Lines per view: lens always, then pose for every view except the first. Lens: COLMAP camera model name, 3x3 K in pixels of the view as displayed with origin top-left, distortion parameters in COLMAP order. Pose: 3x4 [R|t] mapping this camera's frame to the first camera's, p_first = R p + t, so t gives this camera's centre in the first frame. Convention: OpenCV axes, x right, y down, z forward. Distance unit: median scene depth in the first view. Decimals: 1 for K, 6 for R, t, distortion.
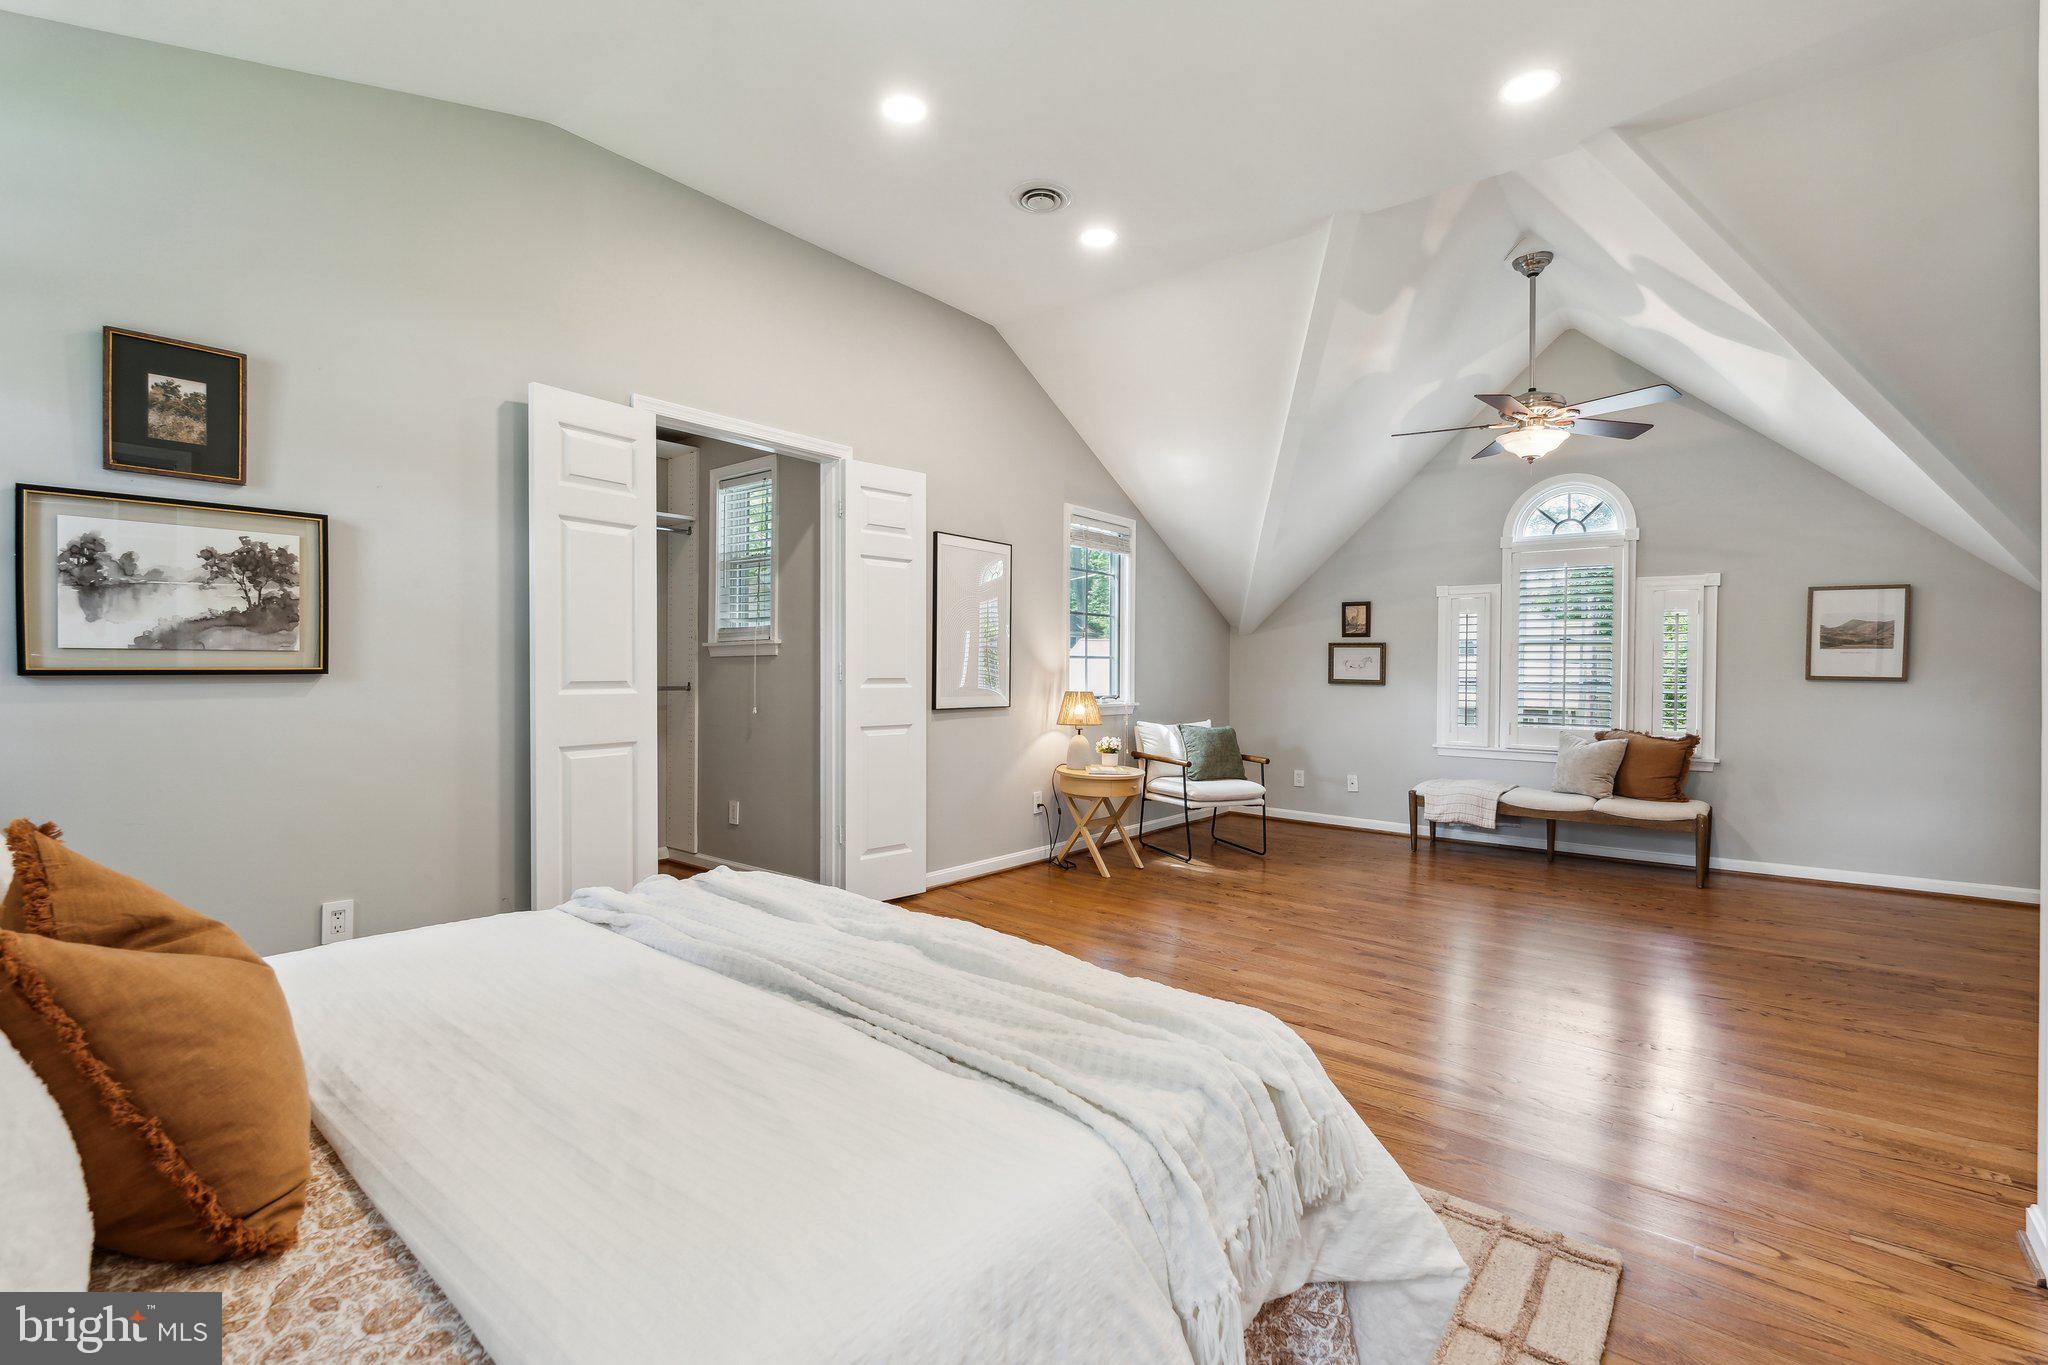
lens RADIAL K [[918.0, 0, 1033.7], [0, 918.0, 668.9], [0, 0, 1]] dist [-0.002067, 0.000255]
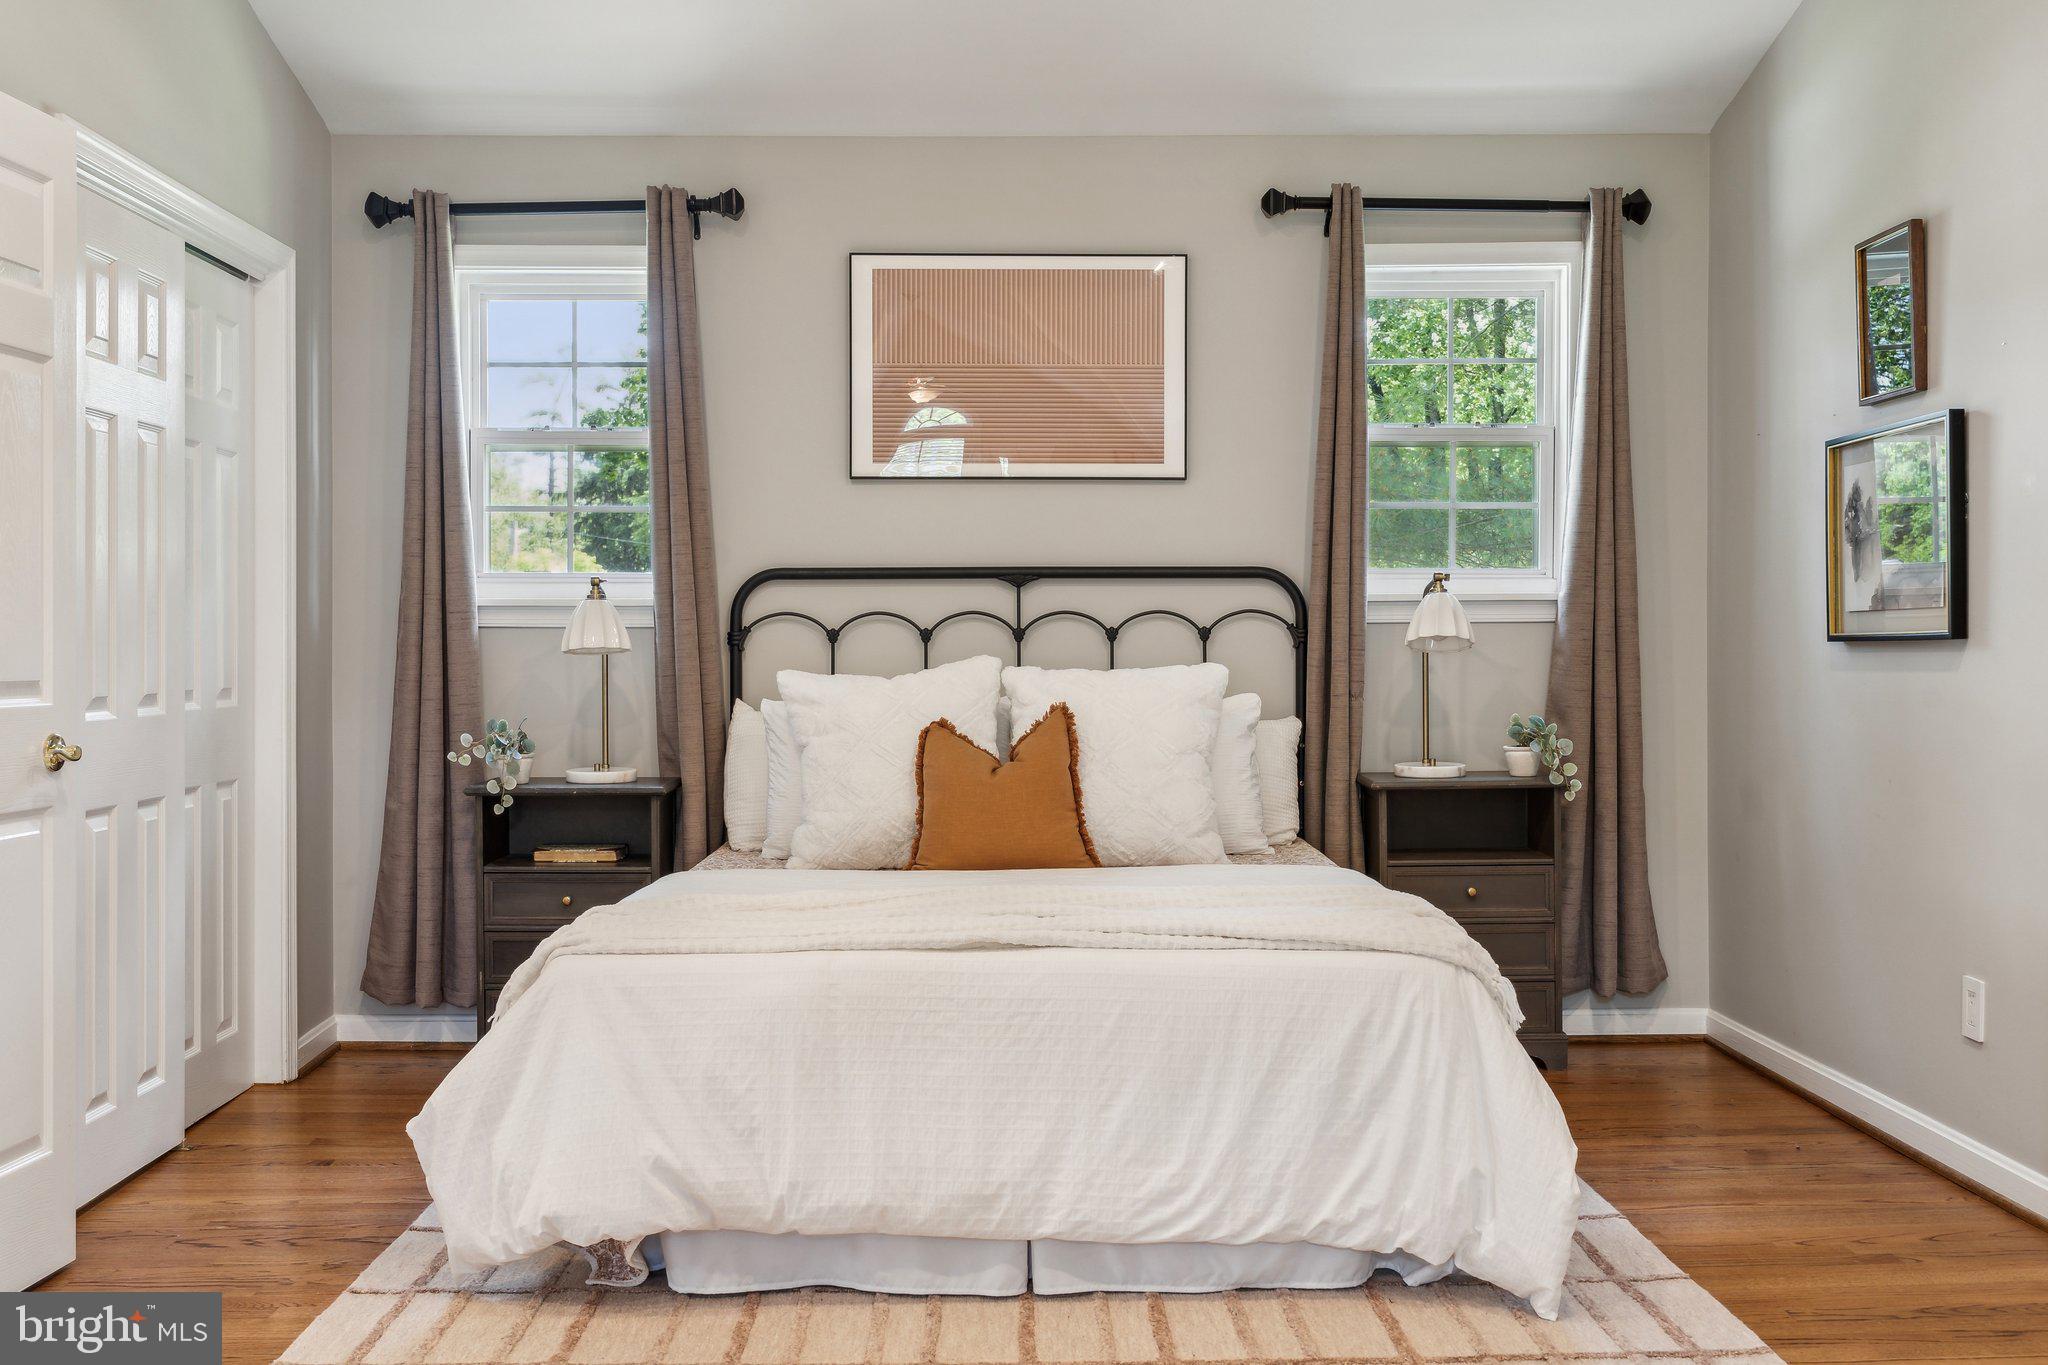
lens RADIAL K [[2051.8, 0, 1022.3], [0, 2051.8, 677.7], [0, 0, 1]] dist [0.025326, 0.000000]
pose [[-0.763600, 0.002586, -0.645684, 0.399160], [-0.005621, 0.999927, 0.010652, 0.011392], [0.645665, 0.011763, -0.763530, 0.904004]]
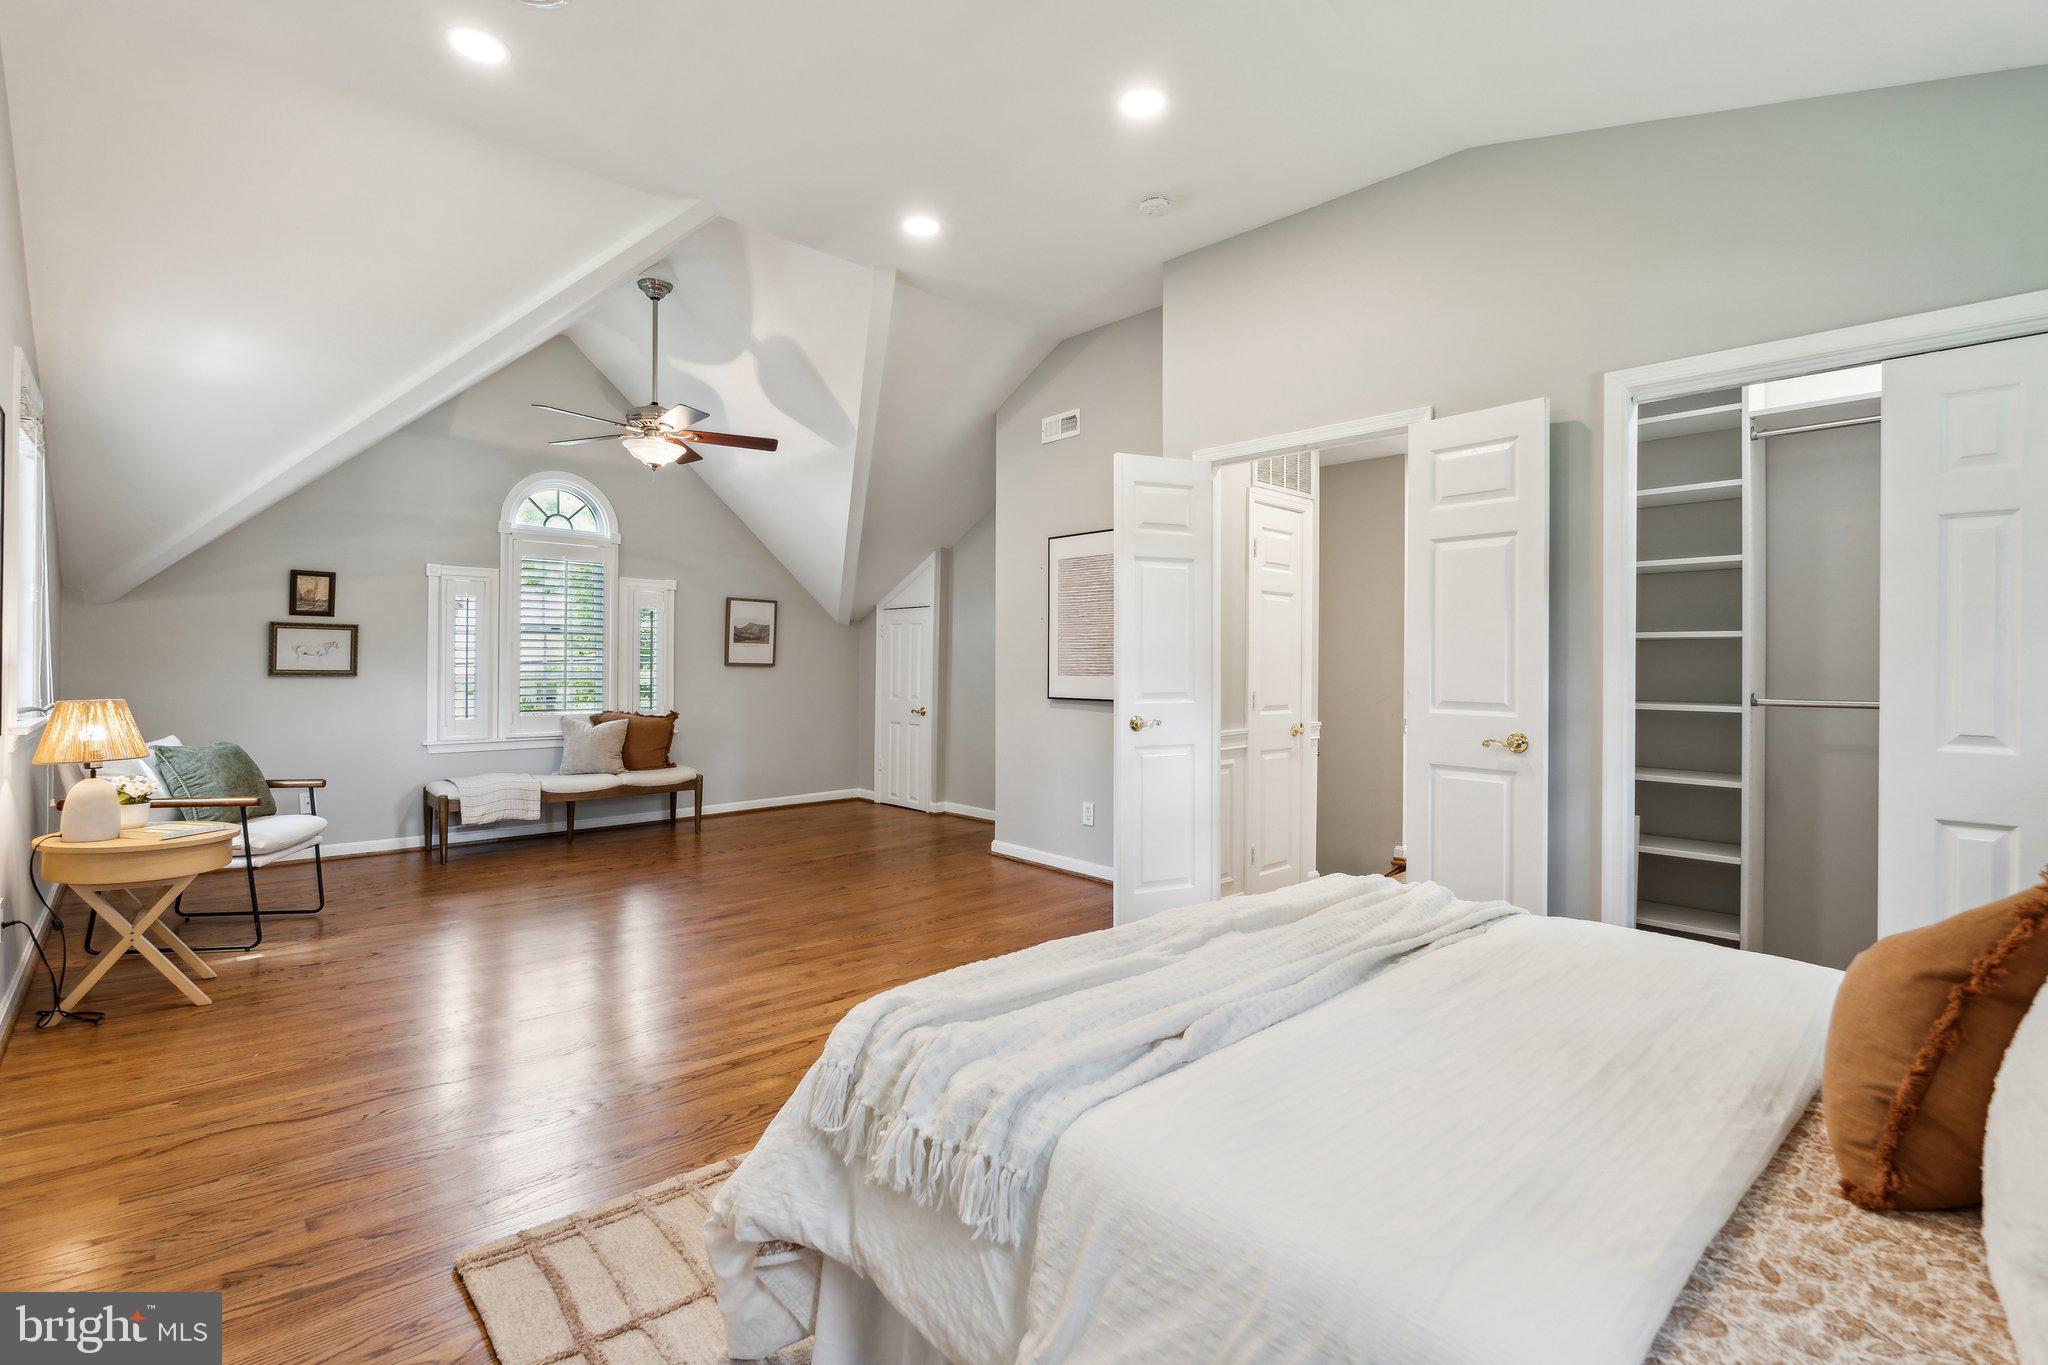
lens RADIAL K [[918.0, 0, 1005.9], [0, 918.0, 663.8], [0, 0, 1]] dist [-0.002067, 0.000255]
pose [[0.155865, -0.010160, 0.987726, -0.432854], [-0.007817, 0.999903, 0.011518, -0.009676], [-0.987747, -0.009516, 0.155771, 0.379772]]
